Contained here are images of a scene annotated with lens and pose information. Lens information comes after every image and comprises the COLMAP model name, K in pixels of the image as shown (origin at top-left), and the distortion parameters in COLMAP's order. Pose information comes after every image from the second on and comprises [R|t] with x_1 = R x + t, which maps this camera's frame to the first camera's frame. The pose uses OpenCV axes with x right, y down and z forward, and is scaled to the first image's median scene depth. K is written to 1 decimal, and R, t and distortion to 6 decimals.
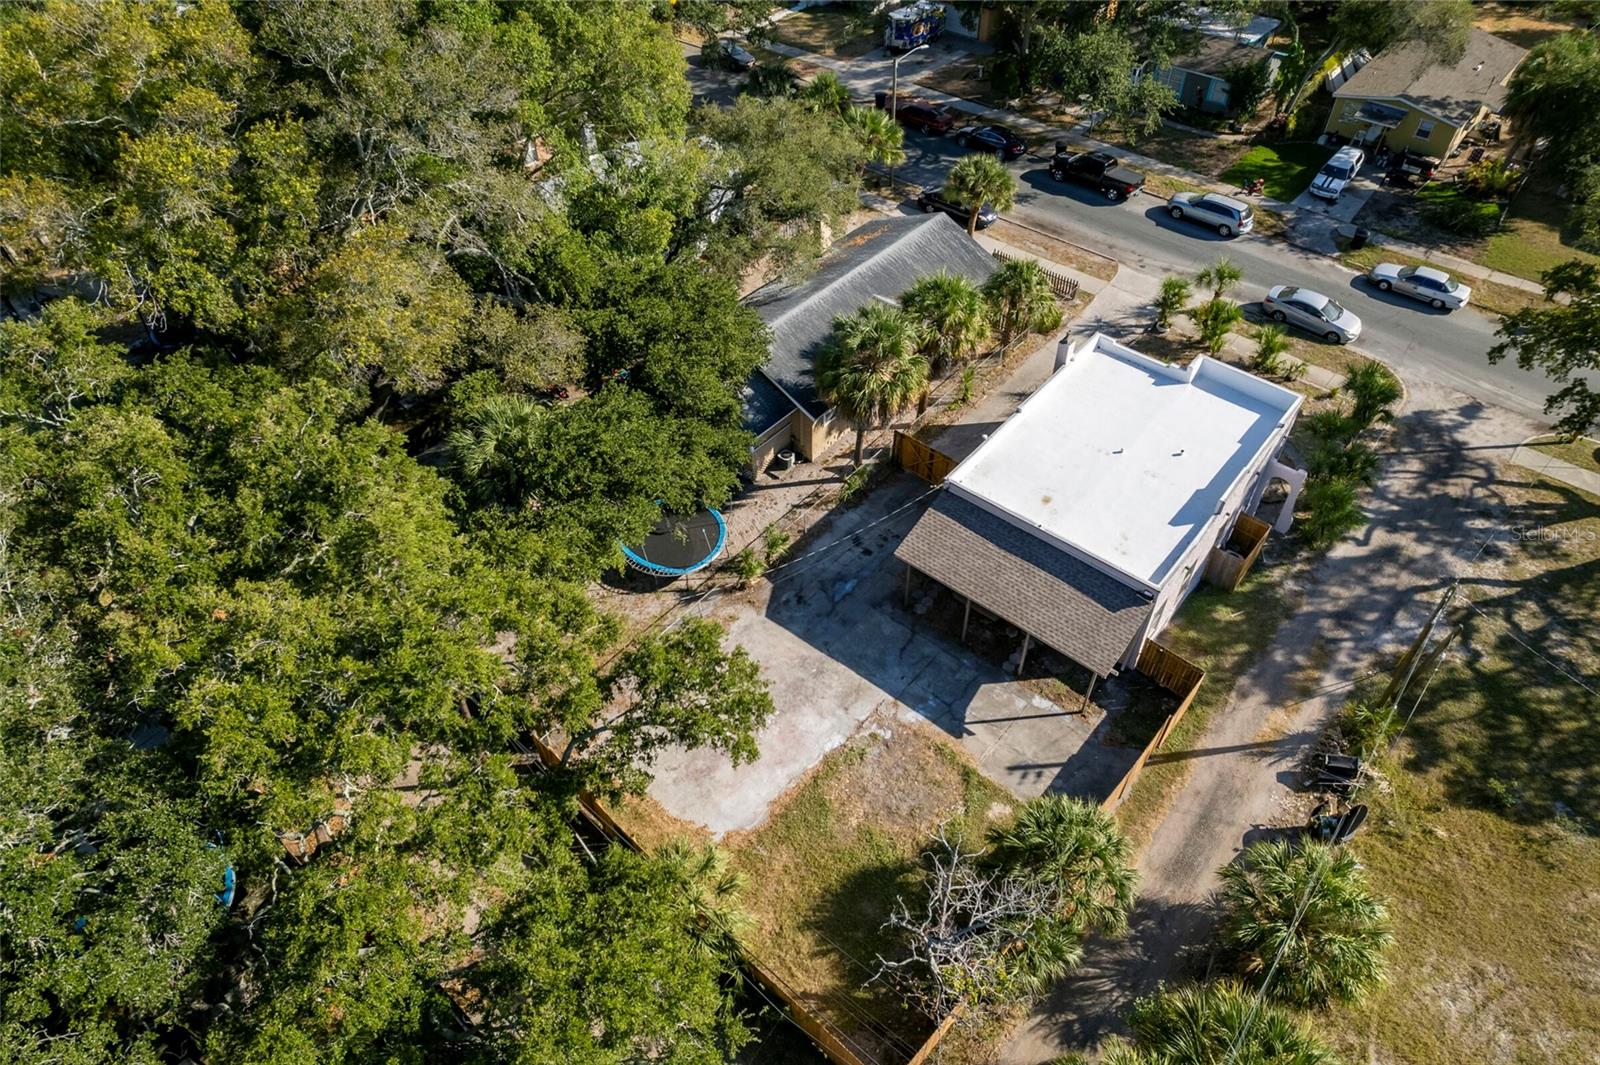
lens RADIAL K [[1015.2, 0, 800.0], [0, 1015.2, 532.5], [0, 0, 1]] dist [-0.070667, 0.067548]
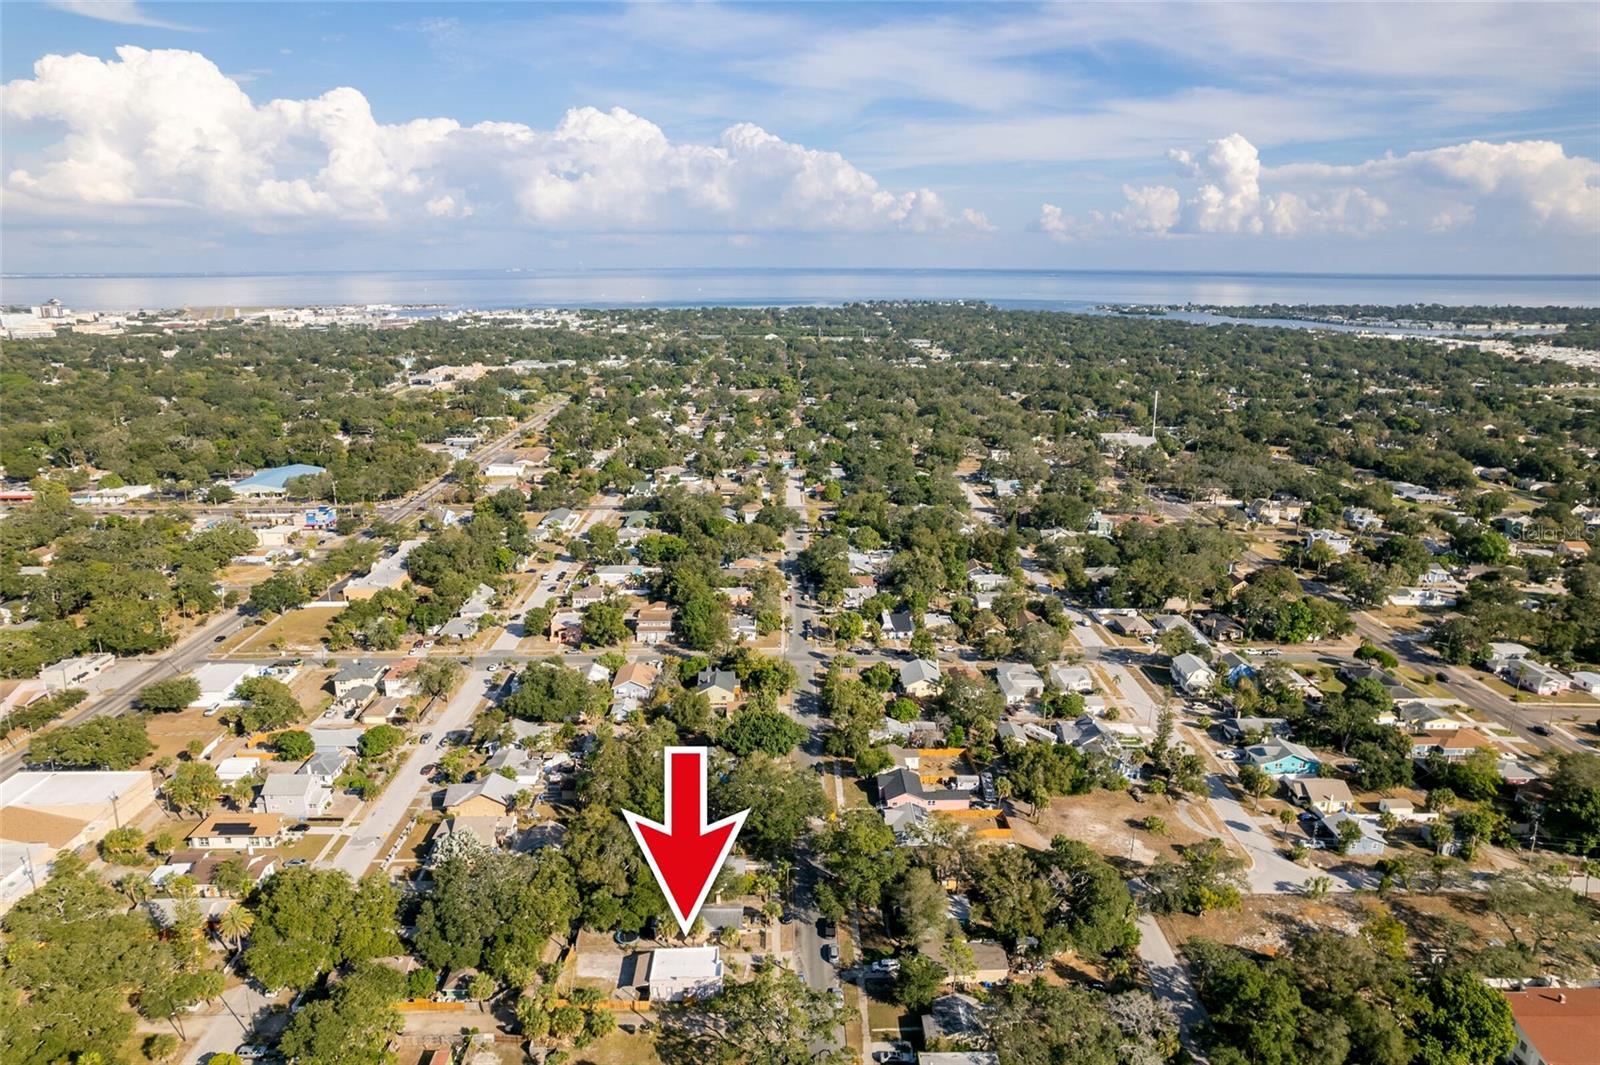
lens RADIAL K [[1023.4, 0, 776.0], [0, 1023.4, 534.5], [0, 0, 1]] dist [-0.070284, 0.055768]
pose [[0.659740, 0.199516, -0.724525, 3.379286], [-0.542959, 0.793105, -0.276007, -0.558901], [0.519557, 0.575480, 0.631572, -2.698265]]
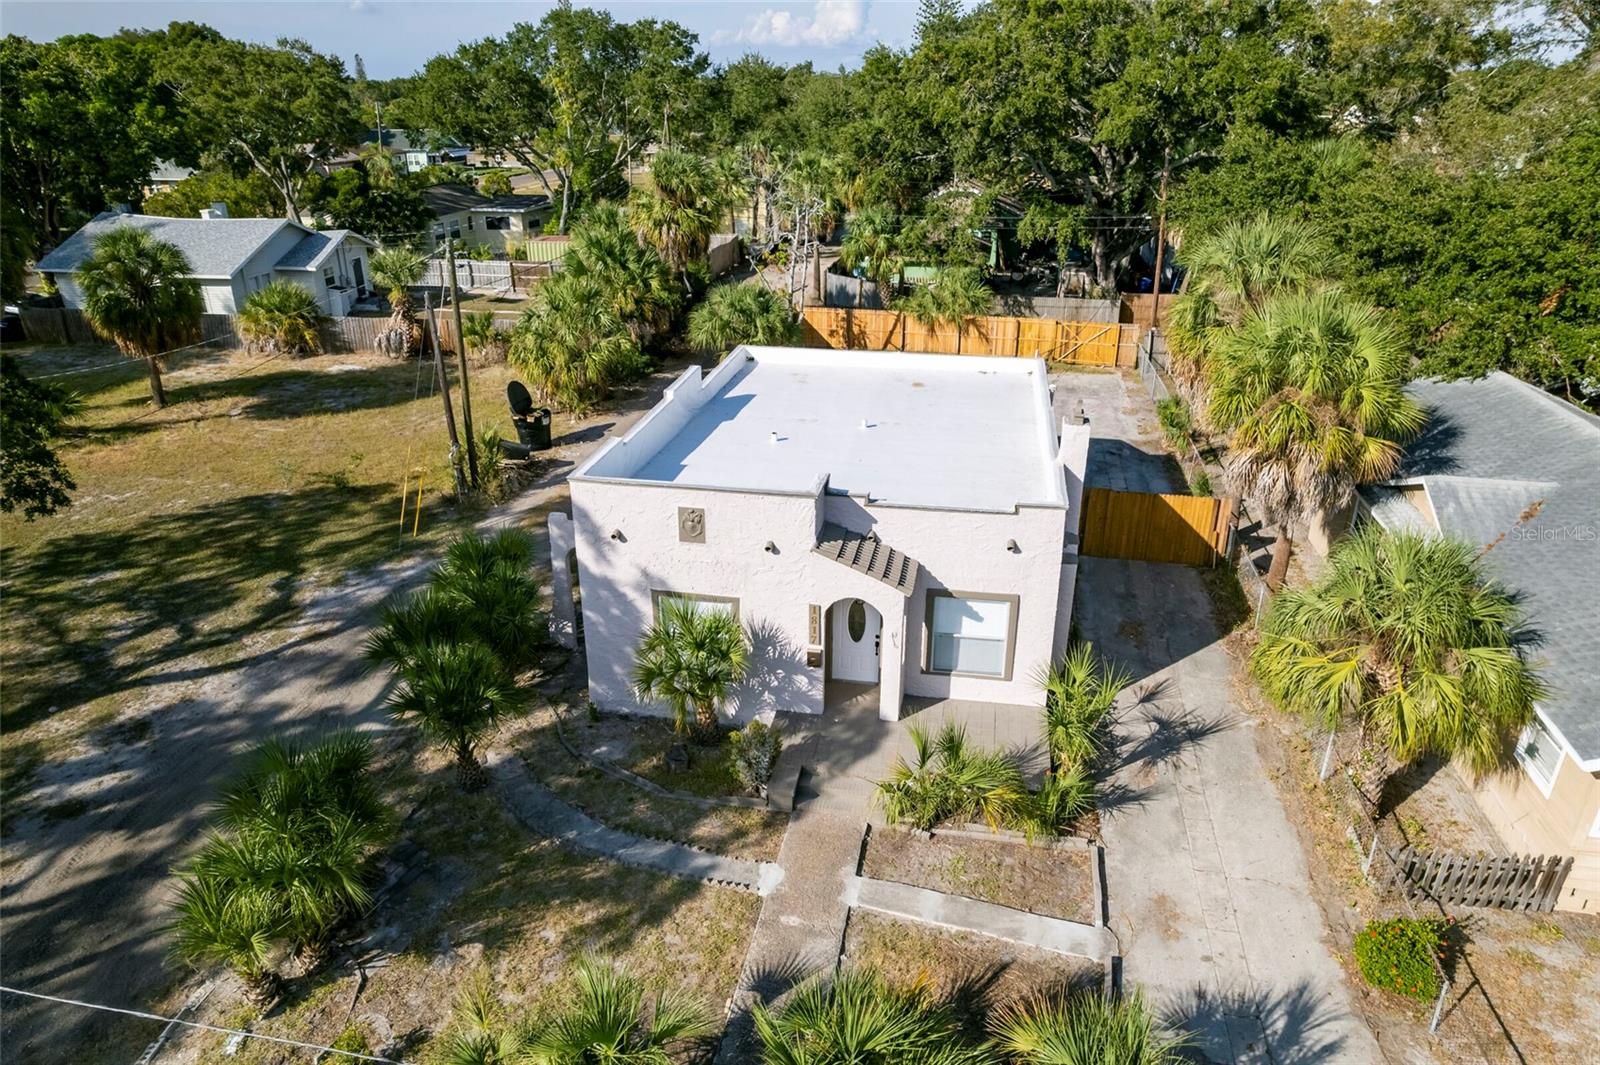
lens RADIAL K [[1023.4, 0, 776.0], [0, 1023.4, 534.5], [0, 0, 1]] dist [-0.070284, 0.055768]
pose [[-0.870806, 0.198323, -0.449850, 0.610940], [-0.345247, 0.404737, 0.846754, -0.513701], [0.350001, 0.892668, -0.283977, 1.138062]]
